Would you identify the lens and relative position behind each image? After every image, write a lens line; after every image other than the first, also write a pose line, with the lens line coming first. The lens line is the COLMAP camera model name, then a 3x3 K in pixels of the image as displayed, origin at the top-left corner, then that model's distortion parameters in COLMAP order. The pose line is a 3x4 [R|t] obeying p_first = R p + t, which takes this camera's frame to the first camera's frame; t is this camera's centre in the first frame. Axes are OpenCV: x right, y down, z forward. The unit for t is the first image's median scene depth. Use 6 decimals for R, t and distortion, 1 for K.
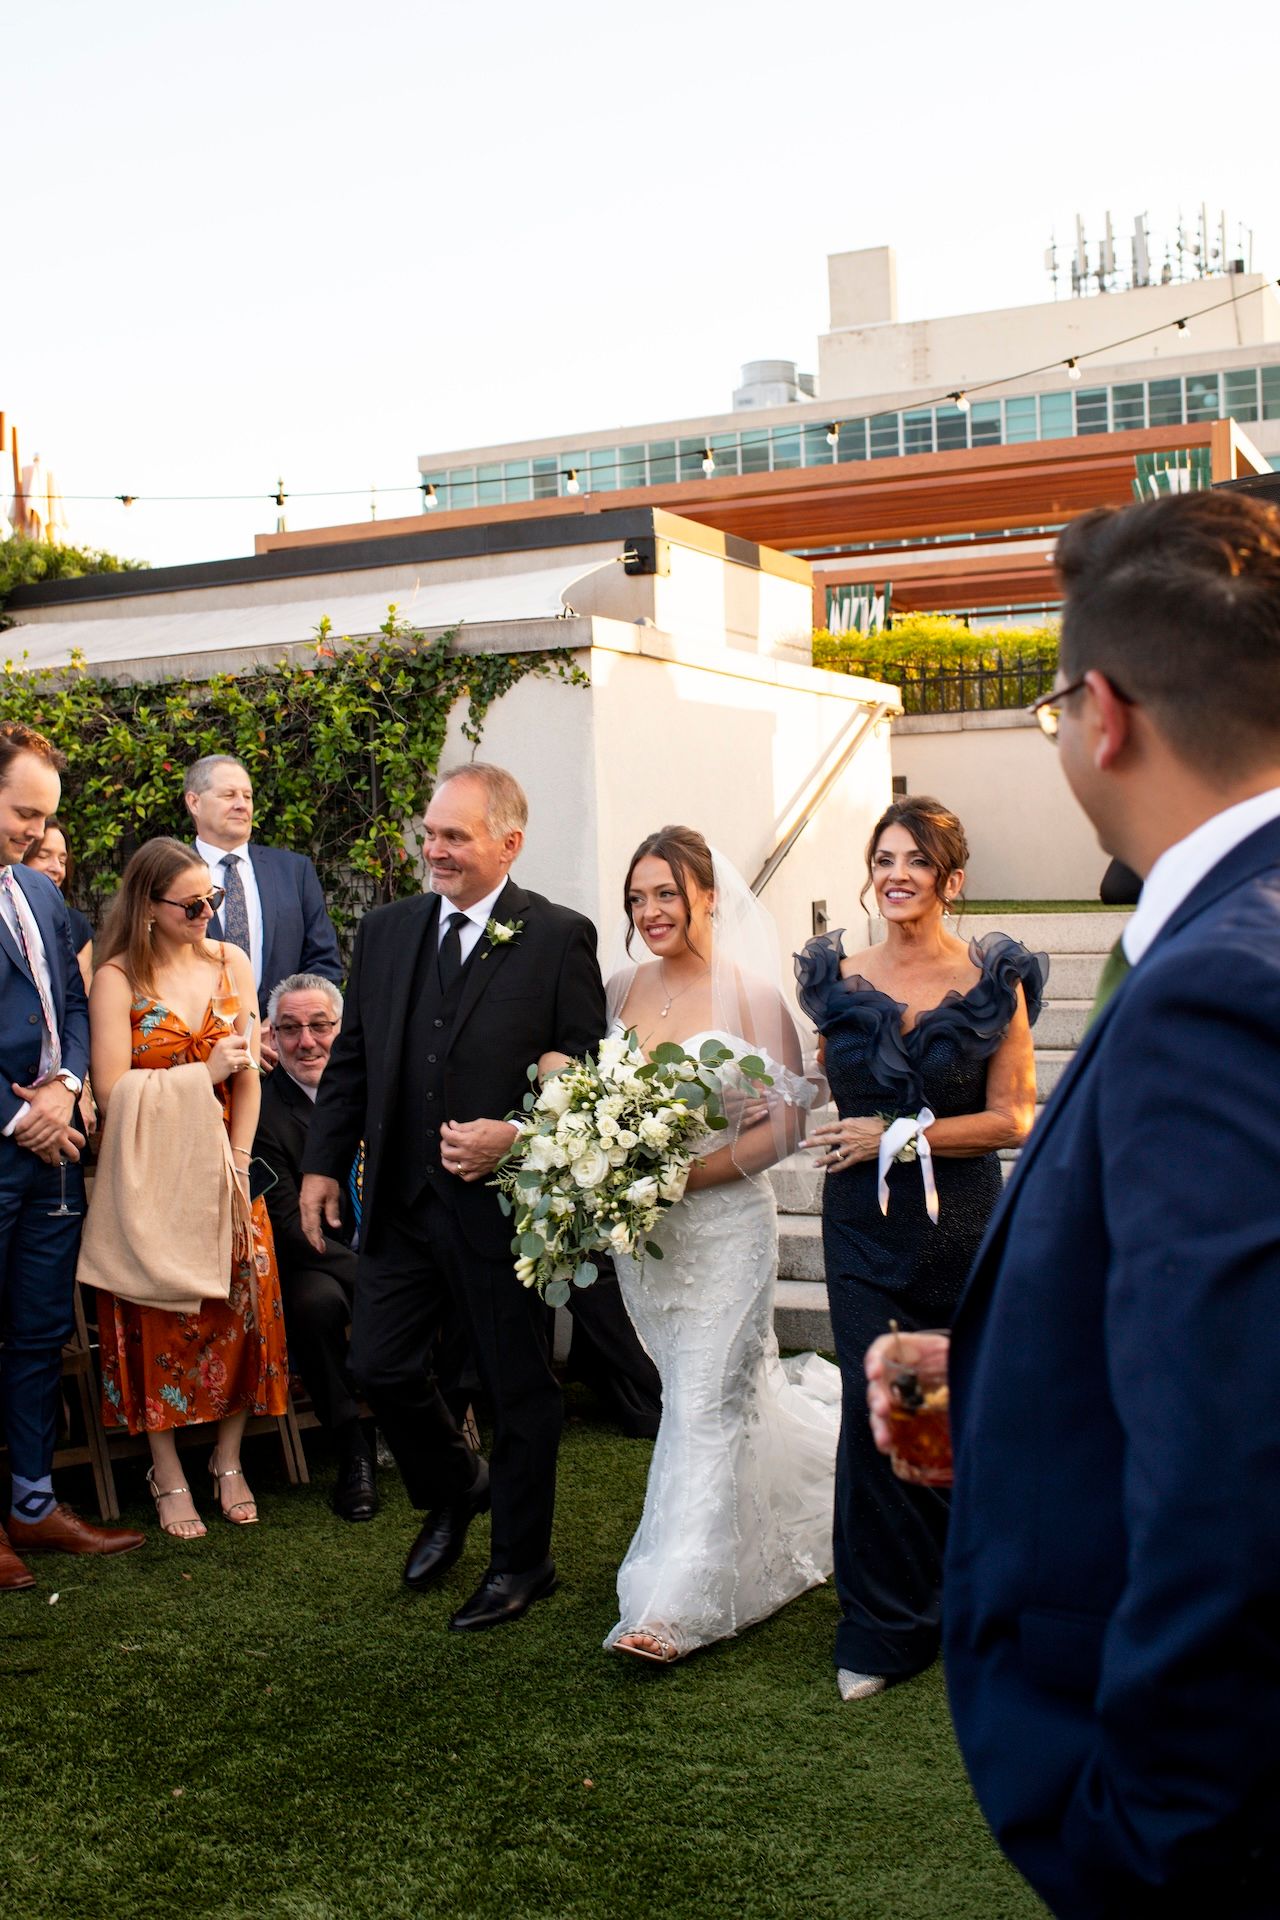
lens RADIAL K [[2021.4, 0, 625.7], [0, 2021.4, 932.7], [0, 0, 1]] dist [-0.098787, 0.144355]
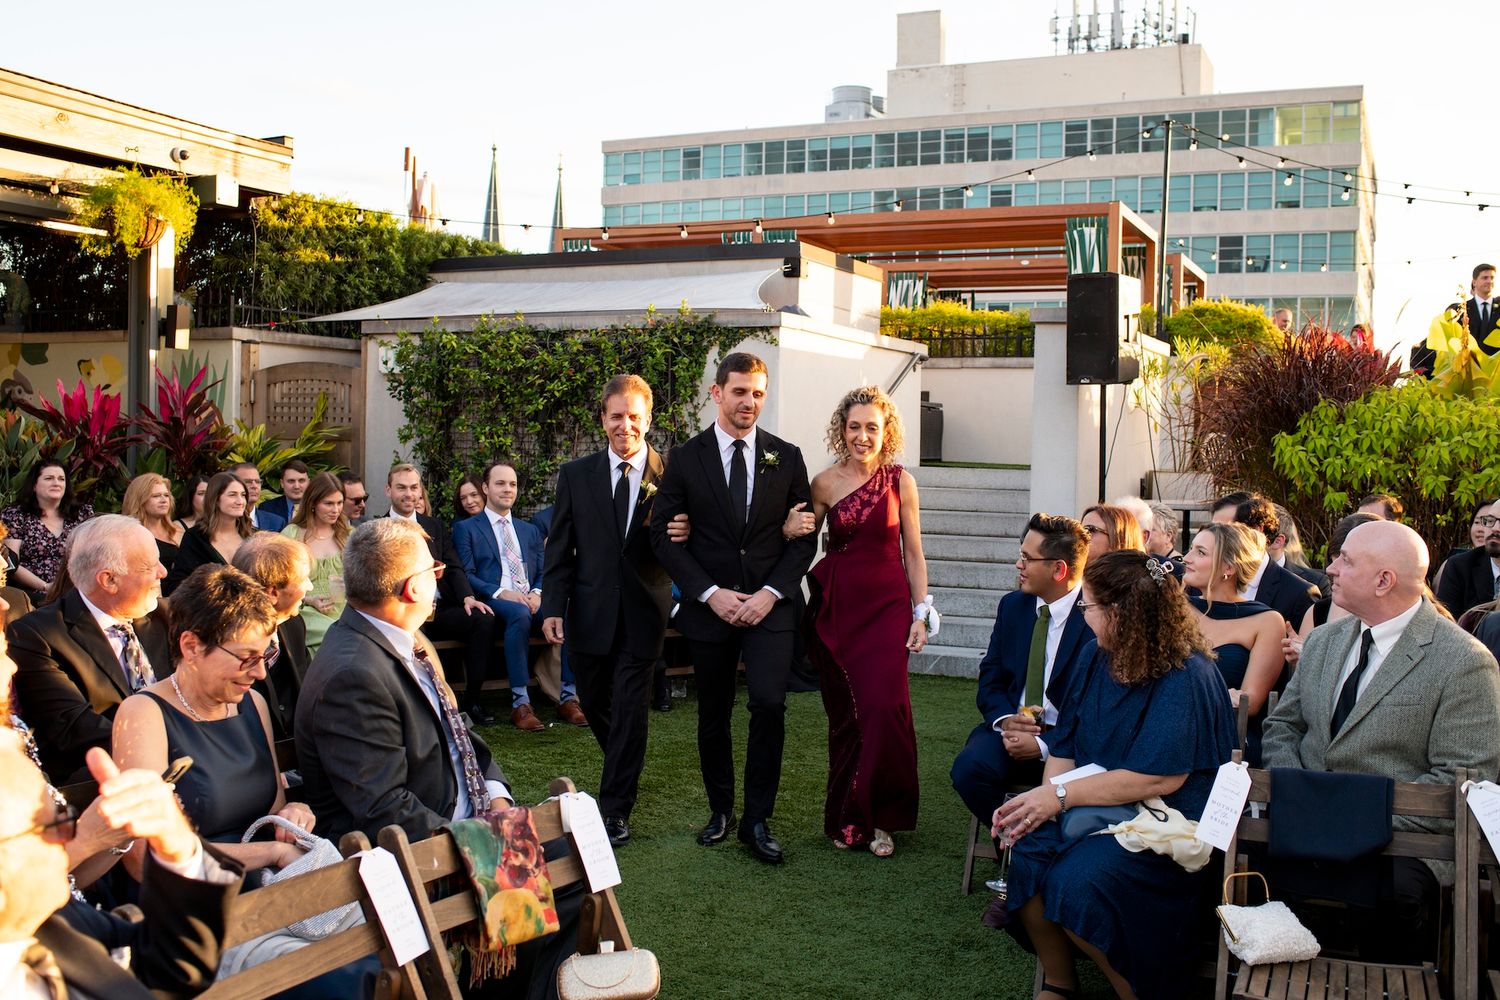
lens RADIAL K [[1579.3, 0, 750.0], [0, 1579.3, 500.0], [0, 0, 1]] dist [-0.098787, 0.144355]
pose [[0.998493, 0.049250, 0.024216, -0.046710], [-0.049364, 0.998772, 0.004124, 0.019676], [-0.023983, -0.005313, 0.999698, -0.377753]]
